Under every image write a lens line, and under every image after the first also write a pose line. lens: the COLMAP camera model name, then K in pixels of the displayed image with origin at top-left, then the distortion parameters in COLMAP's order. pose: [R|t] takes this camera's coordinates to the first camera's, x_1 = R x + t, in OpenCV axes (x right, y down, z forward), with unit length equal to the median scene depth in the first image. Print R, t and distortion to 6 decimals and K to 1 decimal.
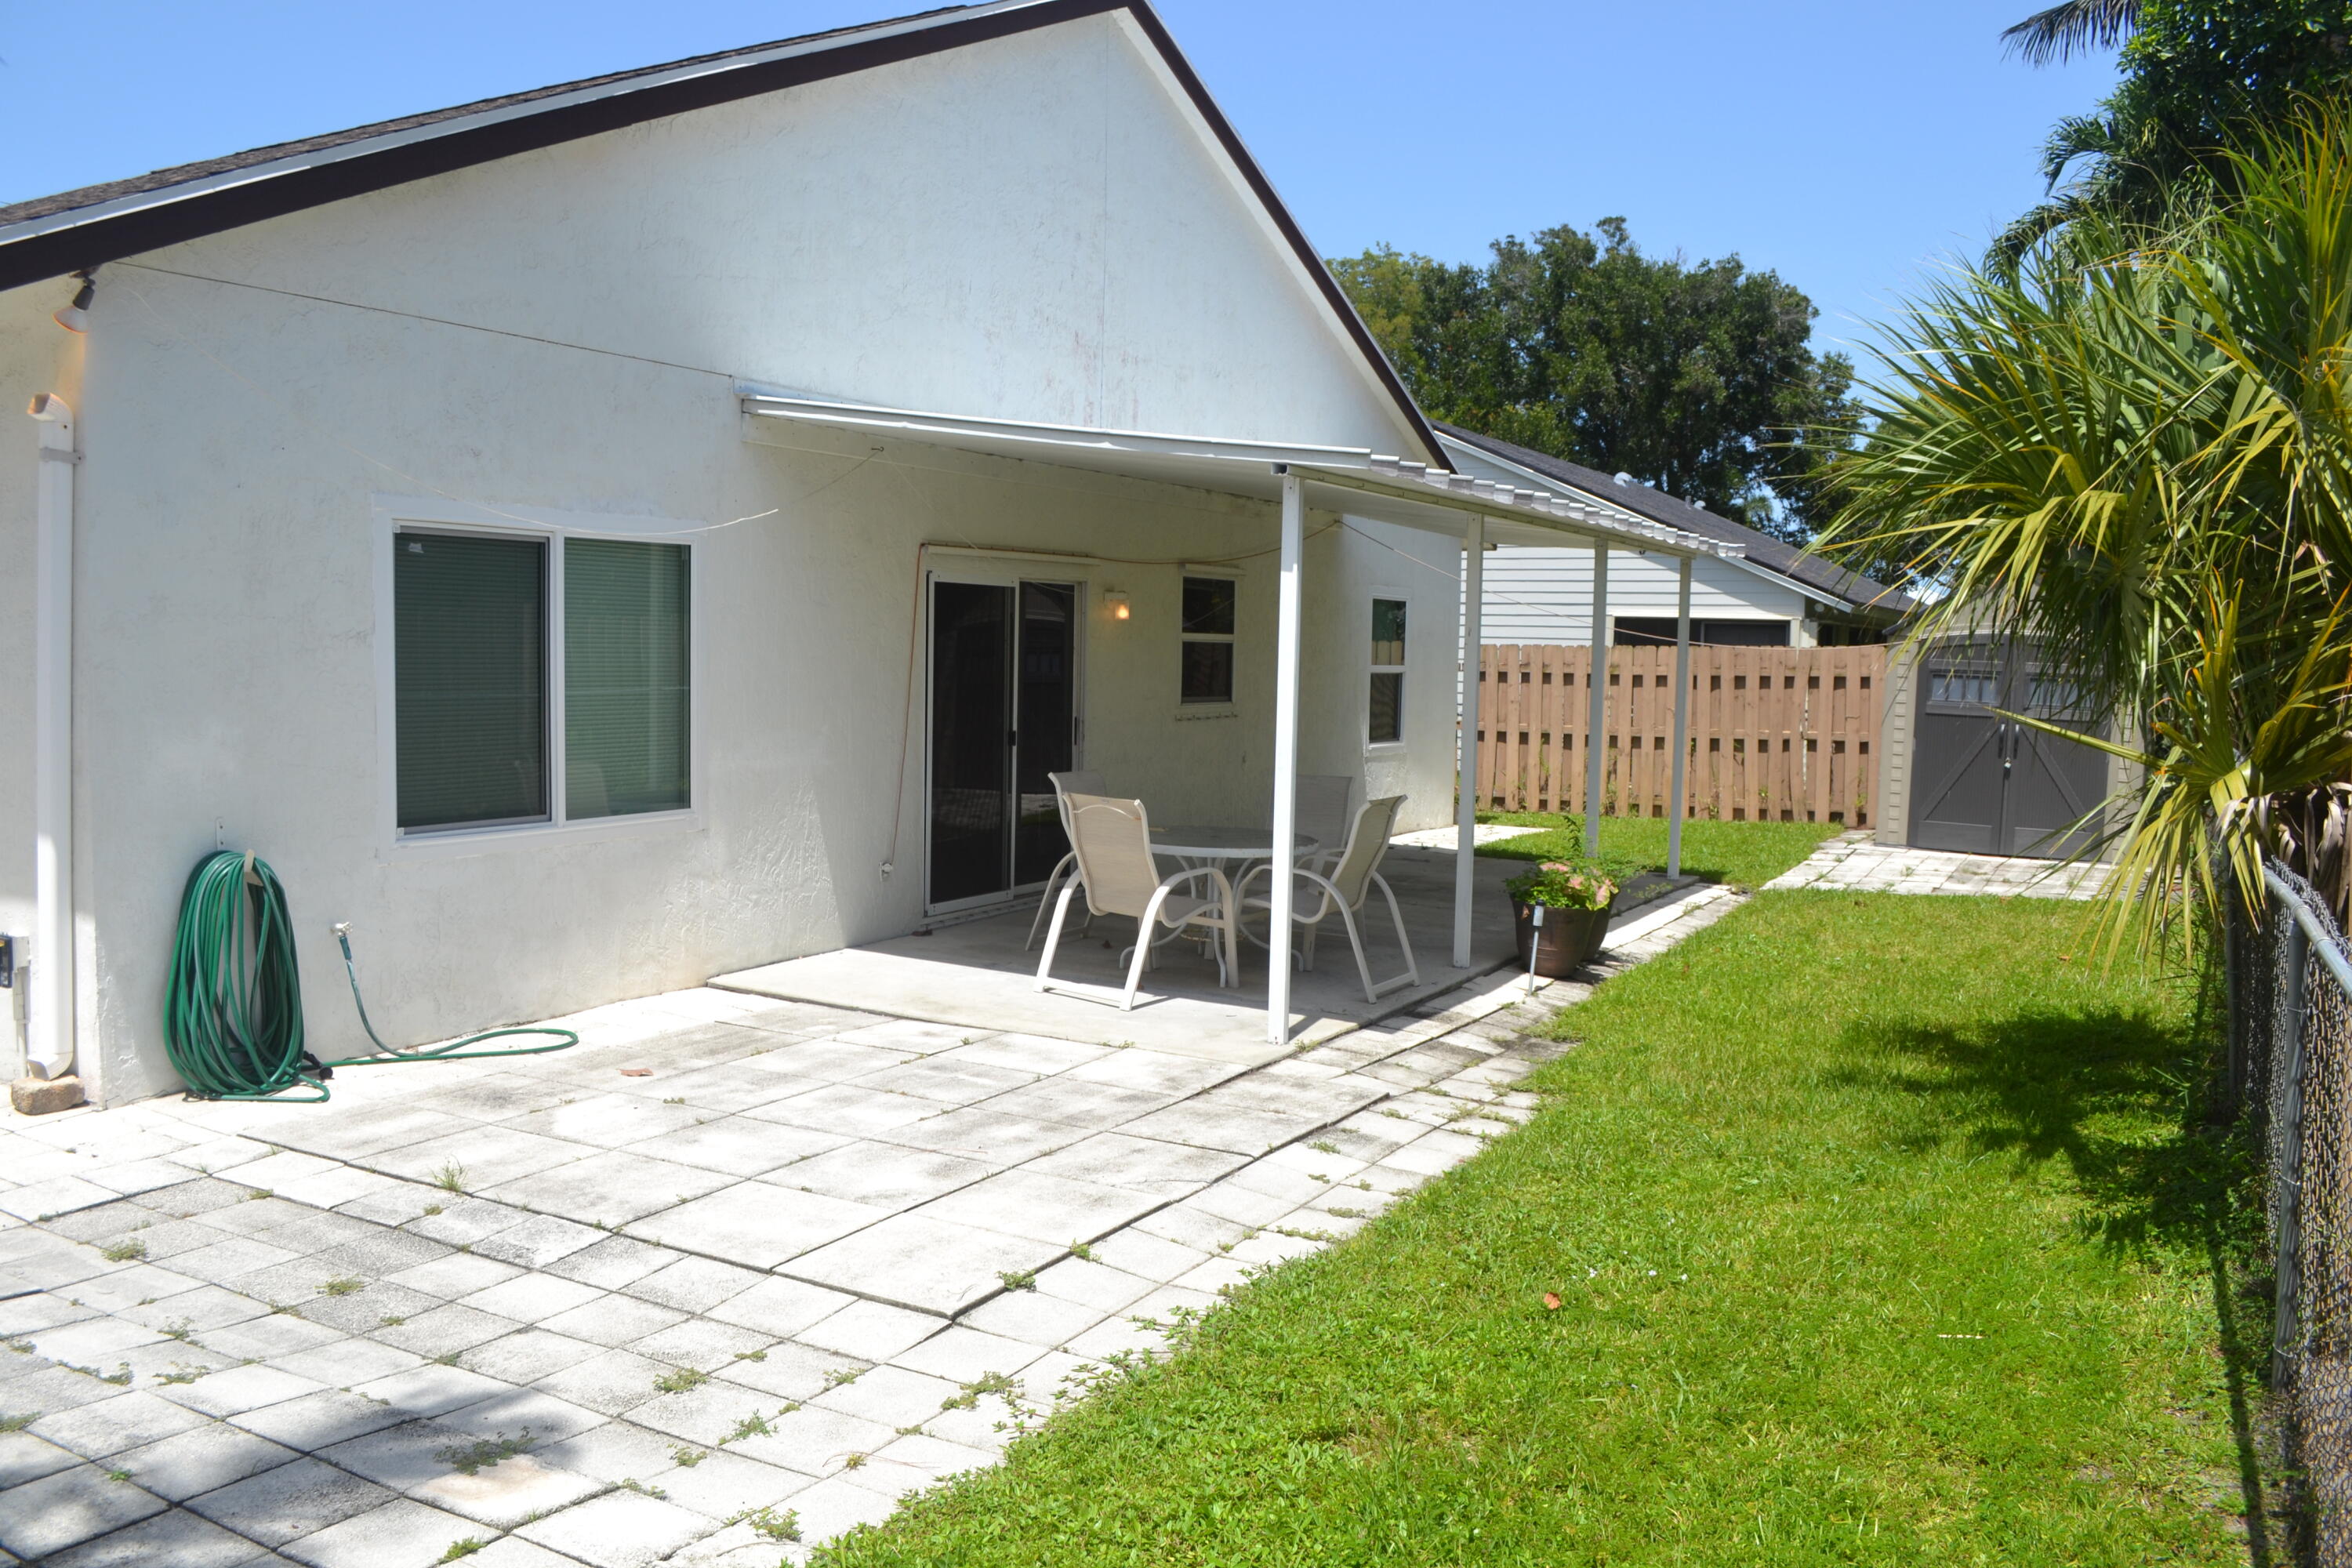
lens RADIAL K [[1885.1, 0, 1164.7], [0, 1885.1, 782.4], [0, 0, 1]] dist [-0.083738, 0.012375]
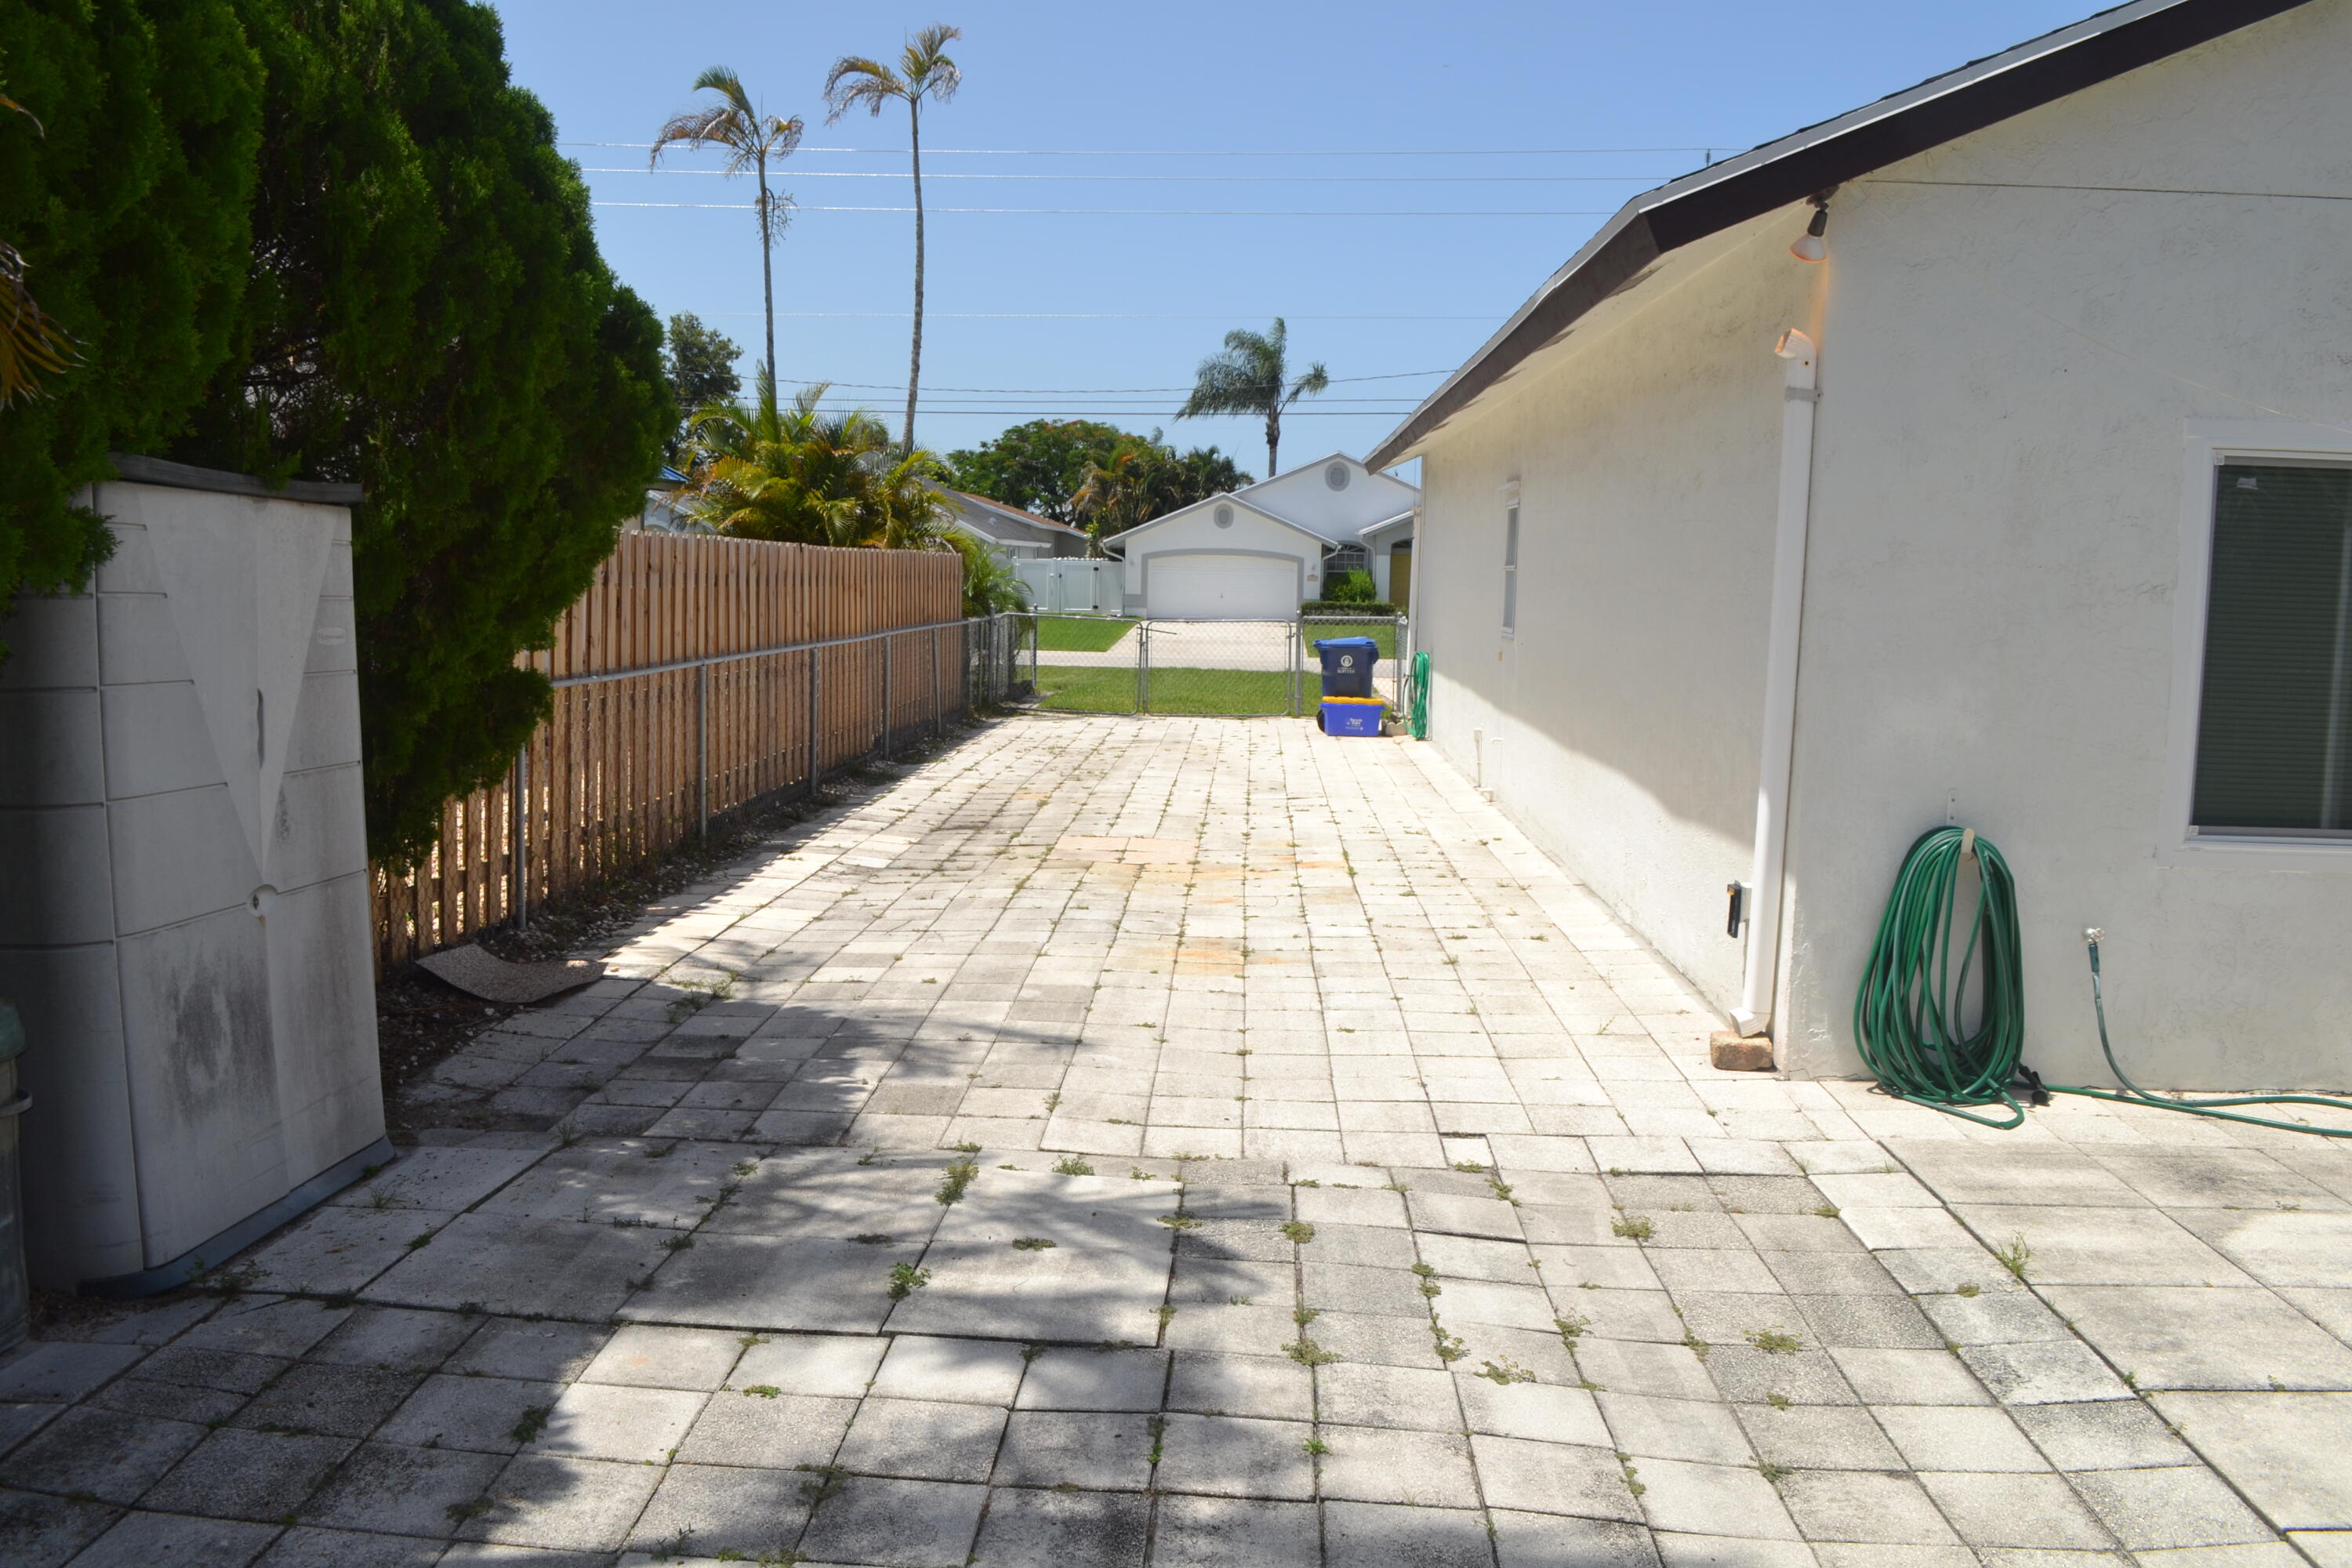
lens RADIAL K [[1885.1, 0, 1152.2], [0, 1885.1, 777.9], [0, 0, 1]] dist [-0.083738, 0.012375]
pose [[0.435629, 0.092633, -0.895347, 0.133336], [-0.078570, 0.994807, 0.064696, -0.015141], [0.896691, 0.042164, 0.440645, 0.268442]]
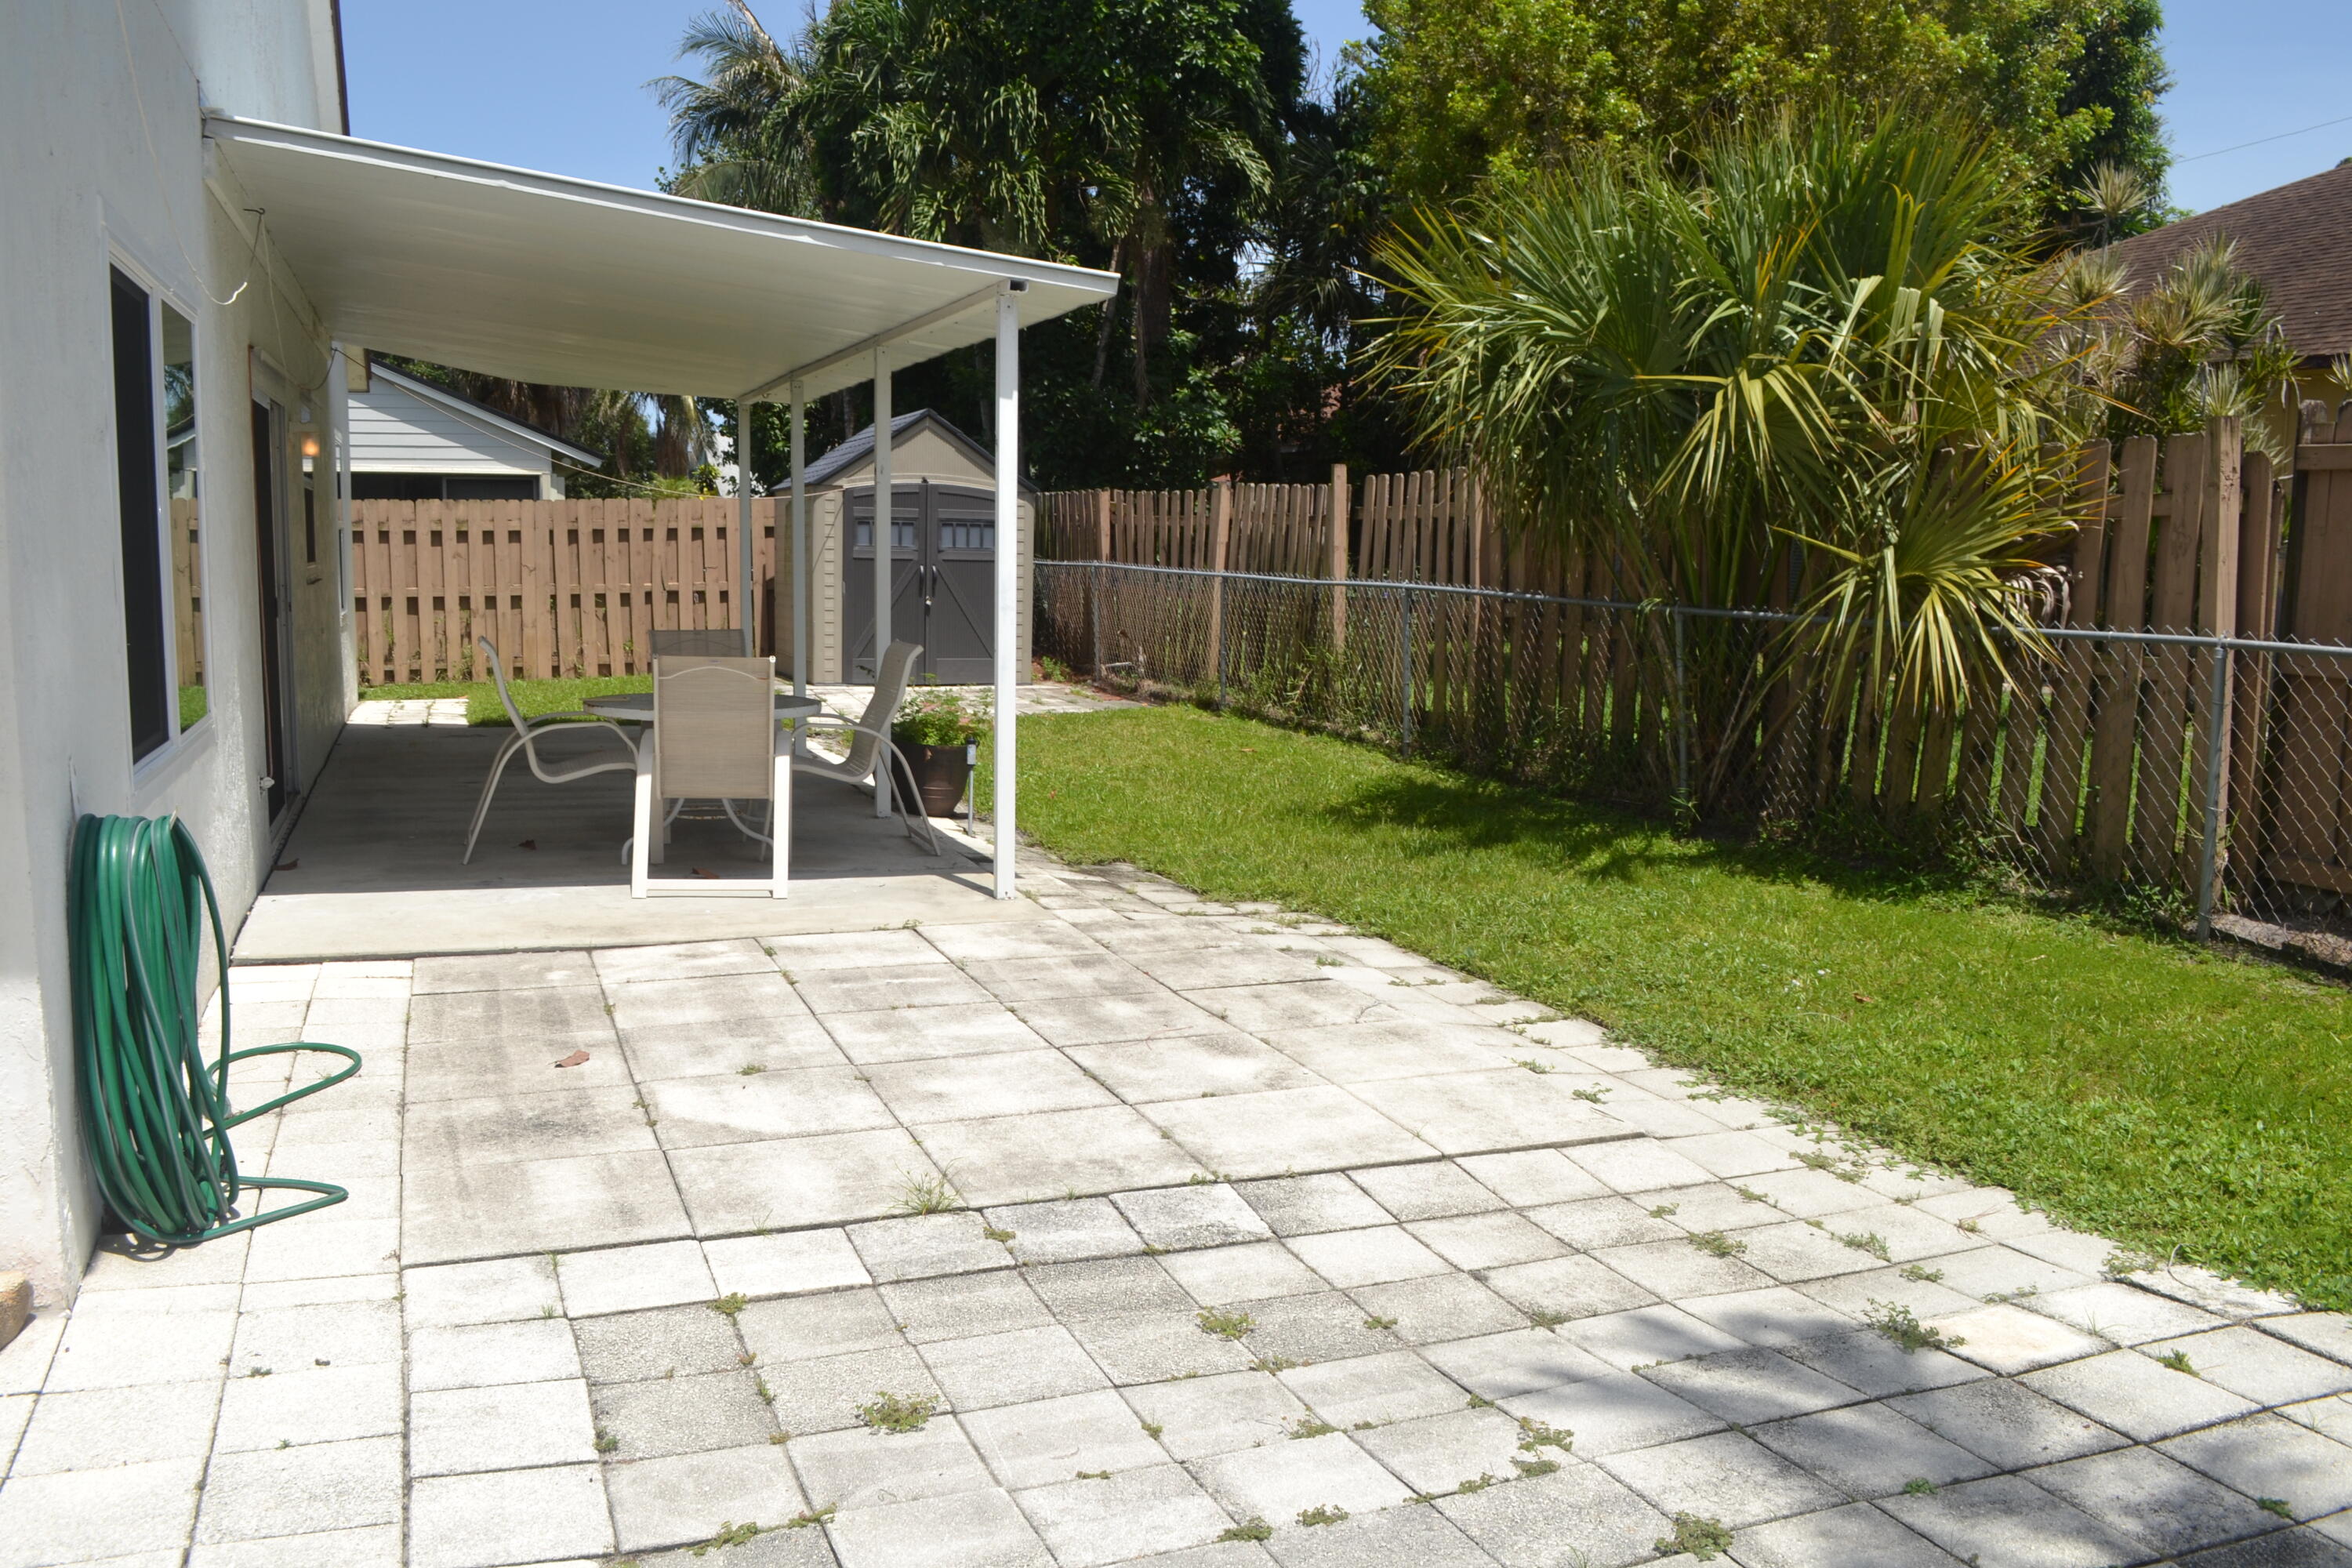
lens RADIAL K [[1885.1, 0, 1164.0], [0, 1885.1, 790.3], [0, 0, 1]] dist [-0.083738, 0.012375]
pose [[0.641832, -0.112239, 0.758587, -0.761013], [0.055696, 0.993441, 0.099863, -0.006513], [-0.764820, -0.021845, 0.643873, 0.422816]]
